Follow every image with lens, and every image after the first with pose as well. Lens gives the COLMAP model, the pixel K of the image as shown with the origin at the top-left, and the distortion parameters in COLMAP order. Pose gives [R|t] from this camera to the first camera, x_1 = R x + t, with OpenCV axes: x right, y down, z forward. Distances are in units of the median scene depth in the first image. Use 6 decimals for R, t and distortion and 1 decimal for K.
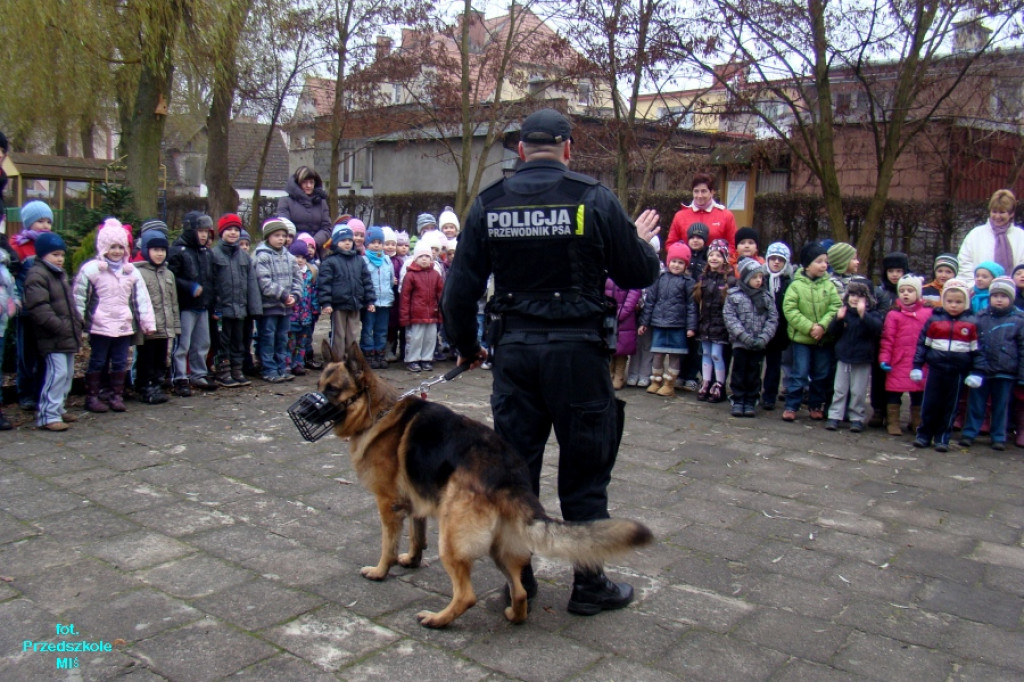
lens RADIAL K [[964.9, 0, 512.0], [0, 964.9, 341.0], [0, 0, 1]] dist [-0.236184, 0.188880]
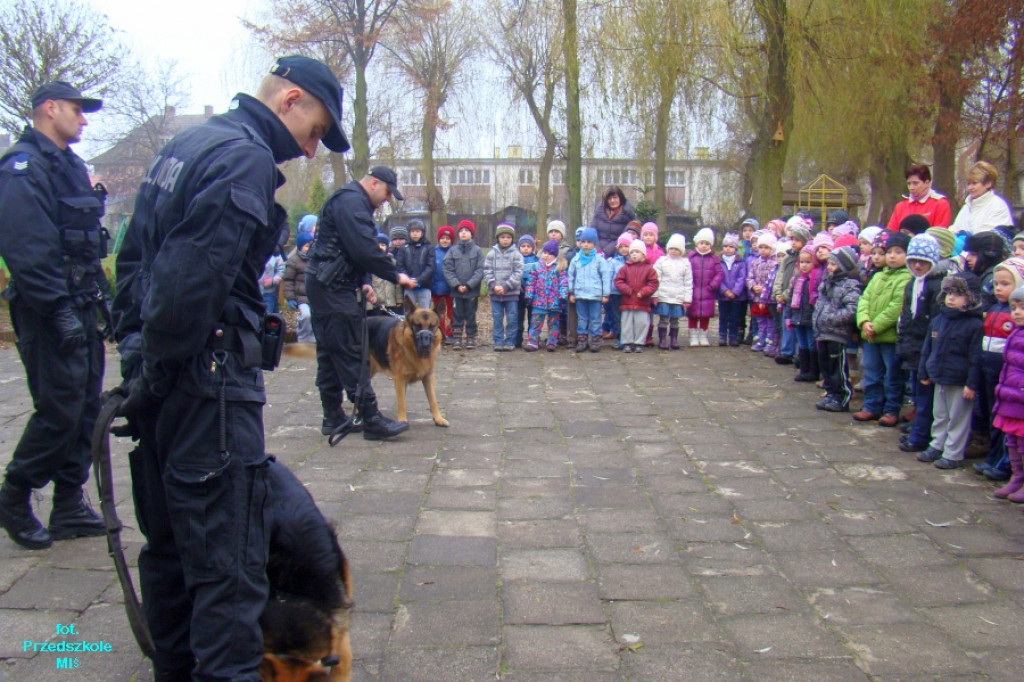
lens RADIAL K [[937.9, 0, 510.3], [0, 937.9, 366.3], [0, 0, 1]] dist [-0.161952, 0.077091]
pose [[0.484575, 0.082520, -0.870849, 1.903521], [-0.074587, 0.995813, 0.052858, -0.003548], [0.871564, 0.039340, 0.488701, 0.666131]]
